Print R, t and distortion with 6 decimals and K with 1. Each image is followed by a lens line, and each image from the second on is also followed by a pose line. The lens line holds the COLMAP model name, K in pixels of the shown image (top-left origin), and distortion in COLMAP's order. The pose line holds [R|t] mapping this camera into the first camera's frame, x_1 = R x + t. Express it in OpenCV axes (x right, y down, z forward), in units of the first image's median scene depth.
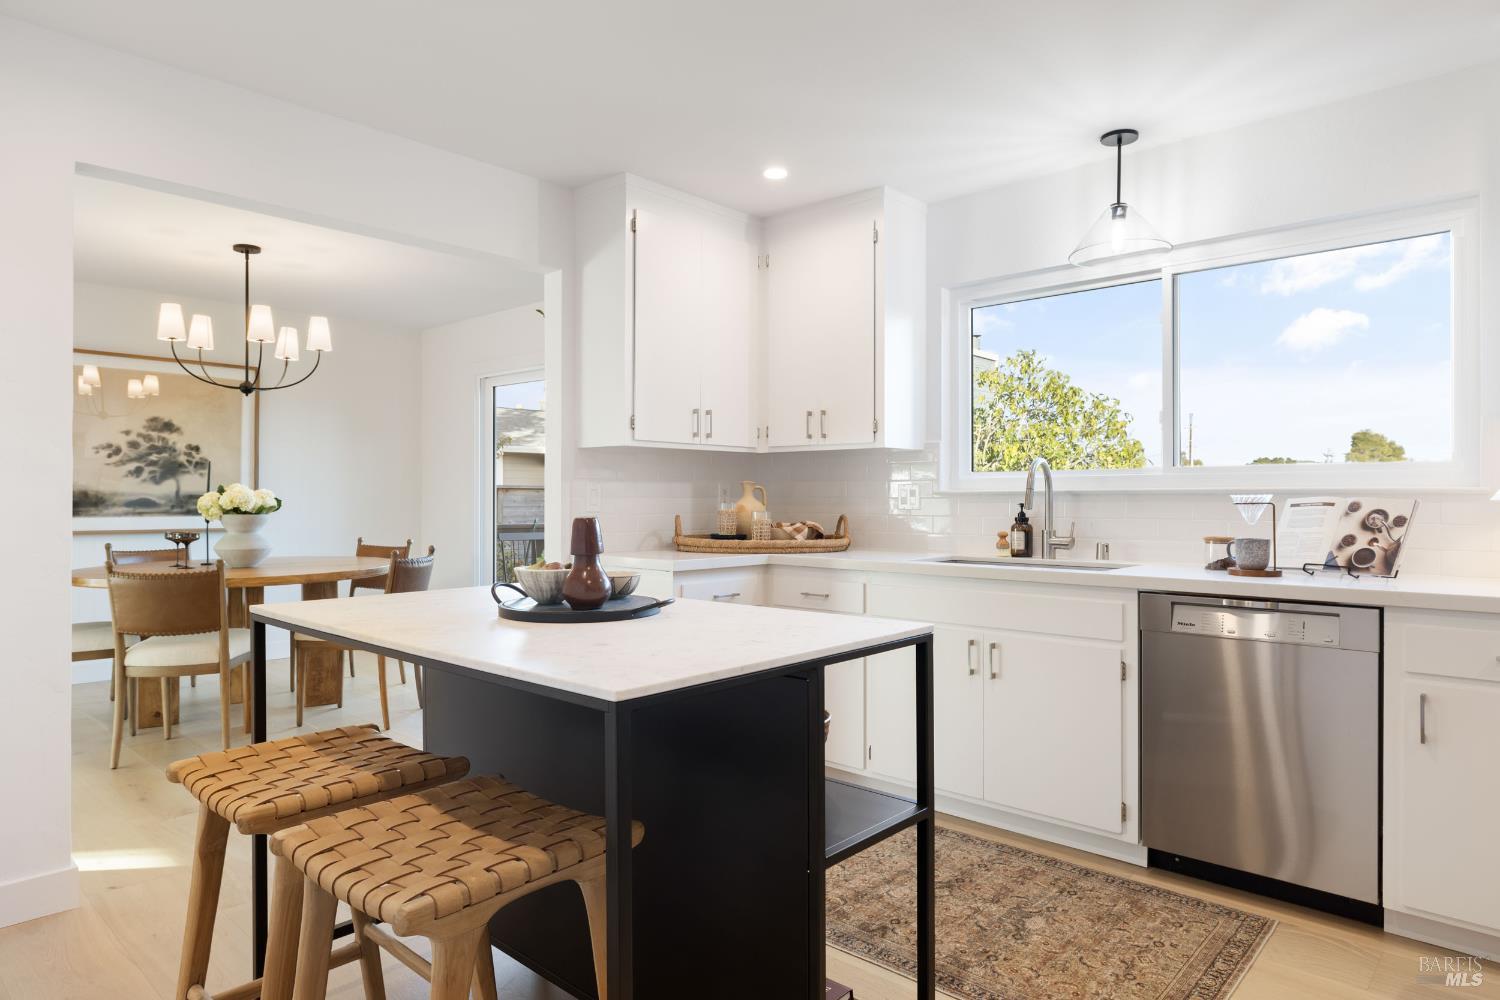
lens RADIAL K [[920.3, 0, 742.3], [0, 920.3, 495.2], [0, 0, 1]] dist [0.003678, 0.000220]
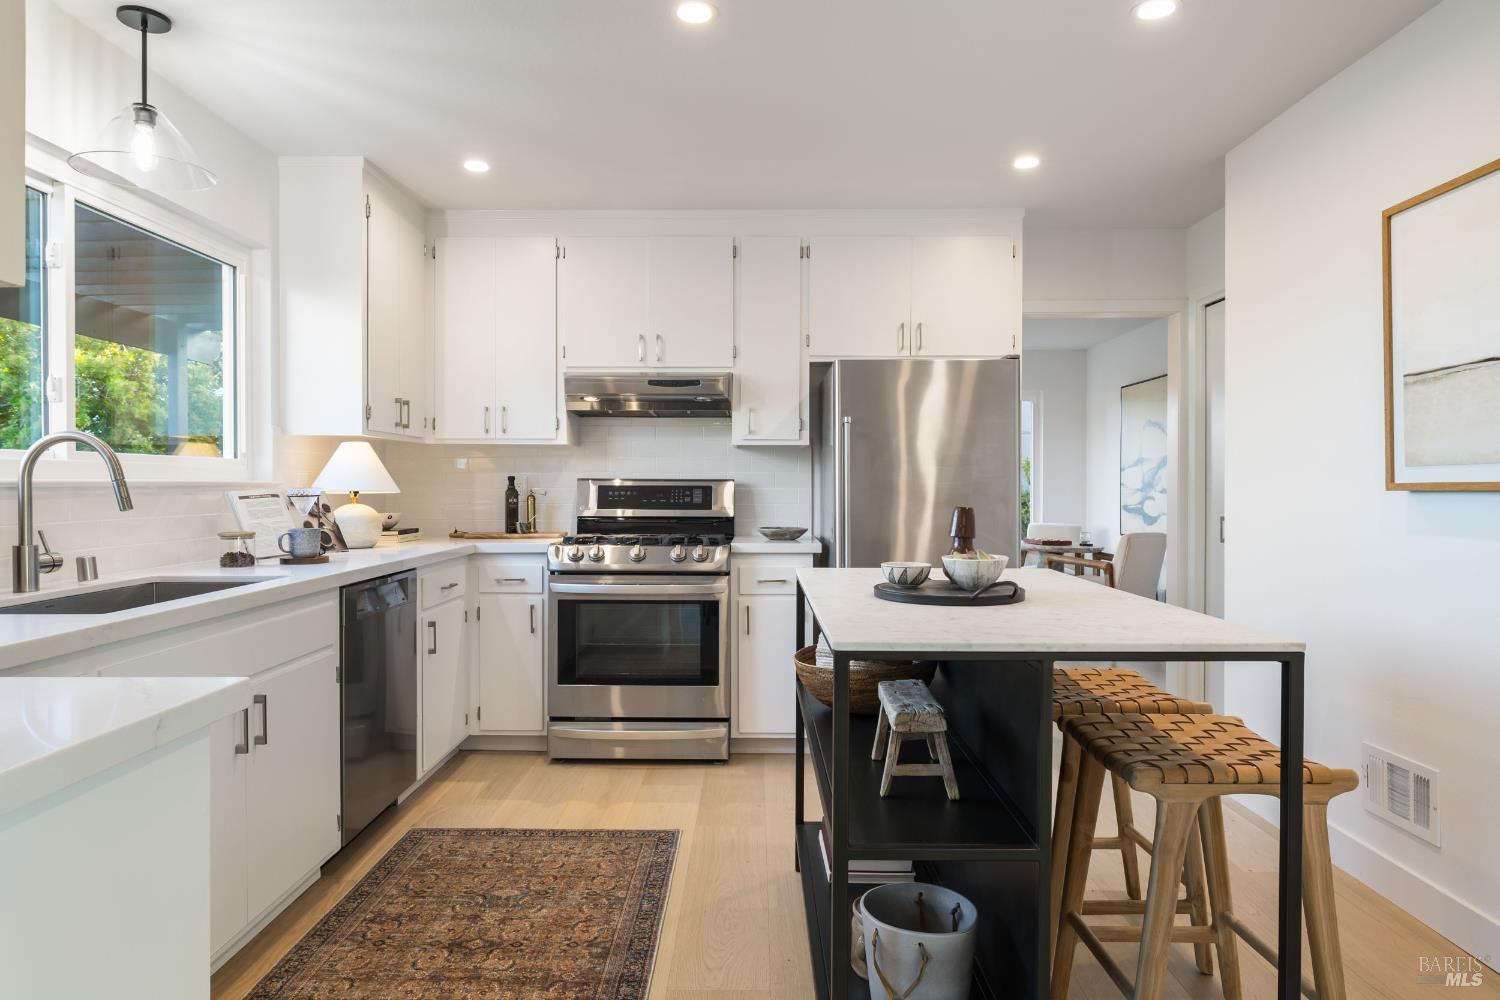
lens RADIAL K [[920.3, 0, 741.0], [0, 920.3, 490.1], [0, 0, 1]] dist [0.003678, 0.000220]
pose [[-0.679641, -0.001640, 0.733543, -0.555080], [0.001839, 0.999991, 0.003940, -0.000394], [-0.733542, 0.004026, -0.679632, 1.322843]]
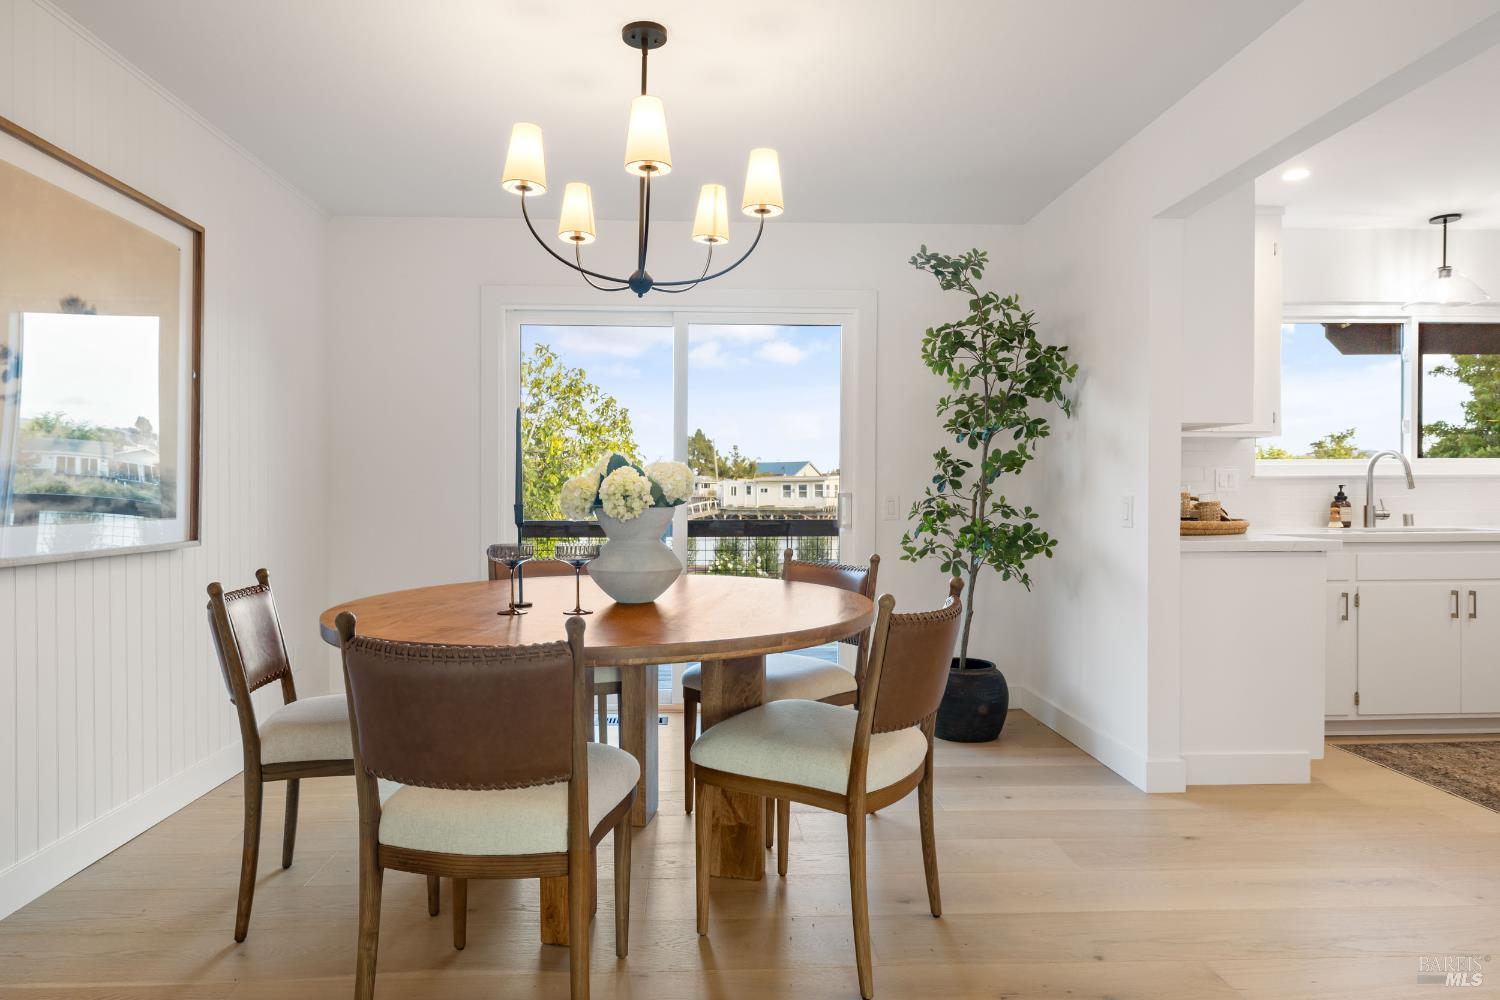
lens RADIAL K [[844.0, 0, 748.0], [0, 844.0, 500.4], [0, 0, 1]] dist [-0.004418, -0.000943]
pose [[0.688485, -0.012096, 0.725150, -1.410630], [0.002305, 0.999892, 0.014490, 0.014740], [-0.725247, -0.008305, 0.688439, 1.011031]]
